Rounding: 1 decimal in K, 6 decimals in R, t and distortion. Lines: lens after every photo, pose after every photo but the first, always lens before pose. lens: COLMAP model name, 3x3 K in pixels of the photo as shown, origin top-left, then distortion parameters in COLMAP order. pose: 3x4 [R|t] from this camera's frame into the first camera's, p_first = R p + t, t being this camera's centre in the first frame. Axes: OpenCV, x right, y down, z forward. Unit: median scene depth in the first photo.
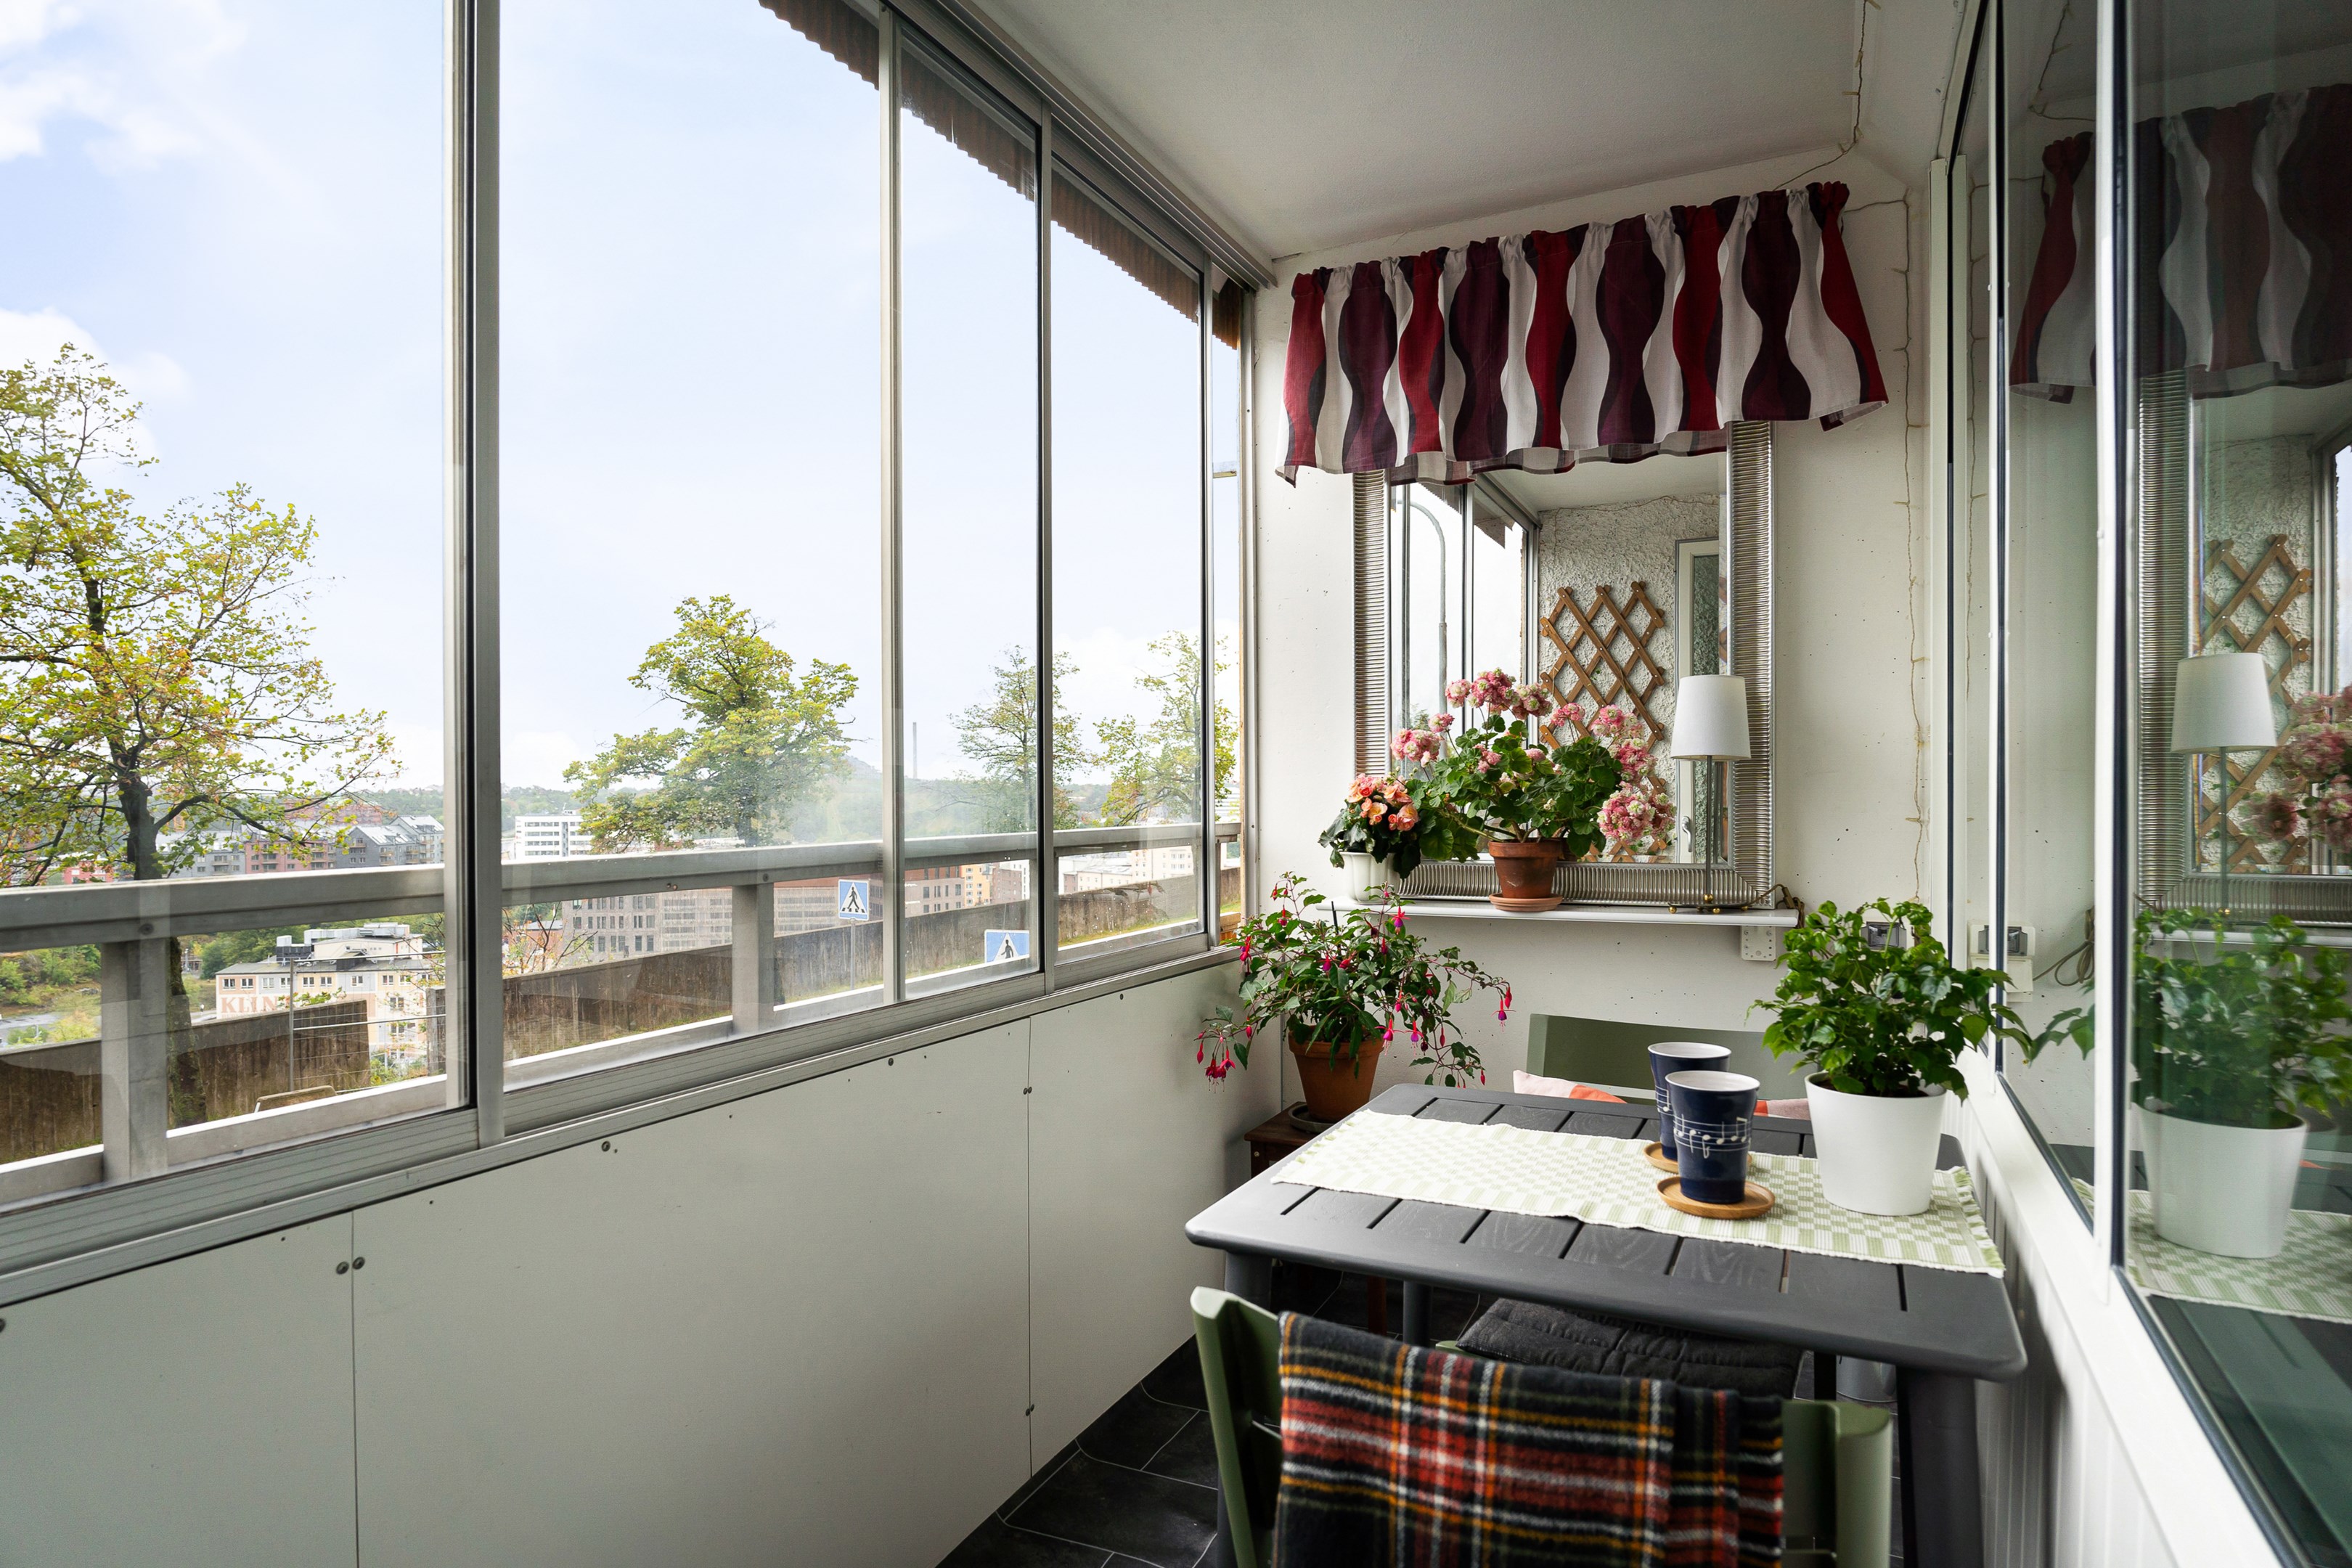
lens RADIAL K [[1302.2, 0, 1177.3], [0, 1302.2, 796.9], [0, 0, 1]] dist [-0.019355, -0.001036]
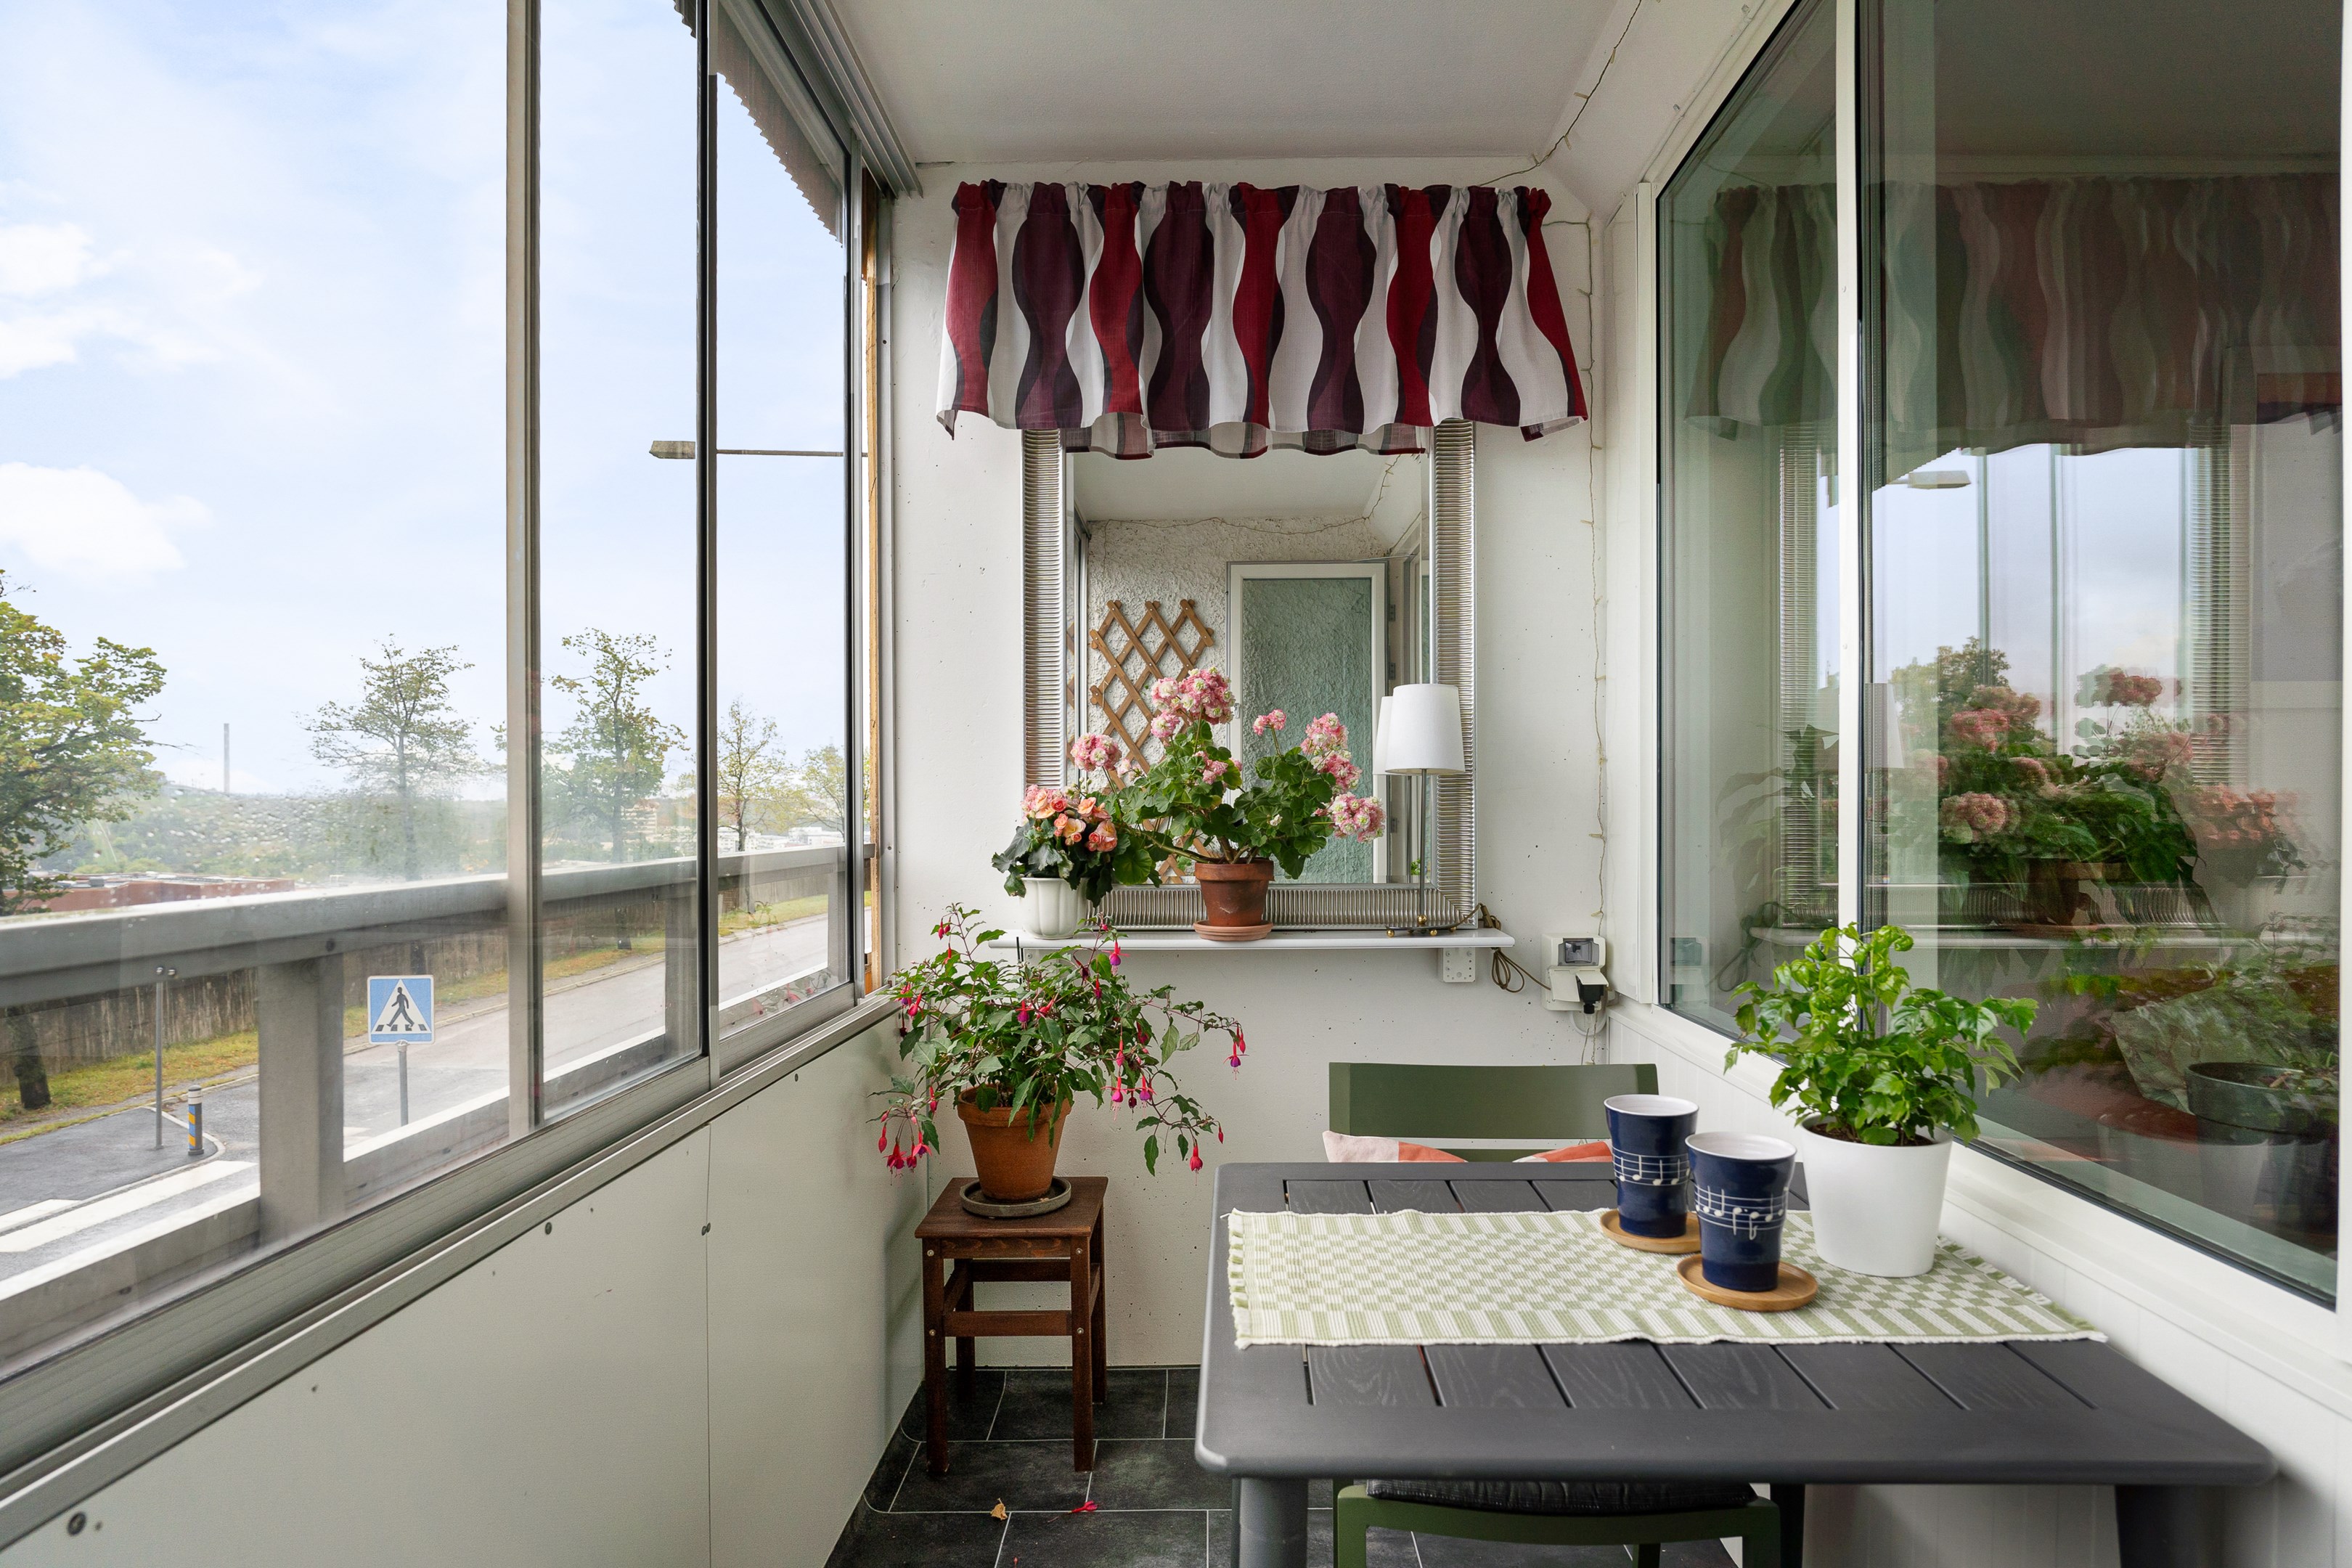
lens RADIAL K [[1298.1, 0, 1198.5], [0, 1298.1, 816.9], [0, 0, 1]] dist [-0.004432, -0.023100]
pose [[0.900432, 0.002297, 0.434991, -0.145259], [-0.002258, 0.999997, -0.000607, 0.003626], [-0.434991, -0.000436, 0.900435, 0.210144]]
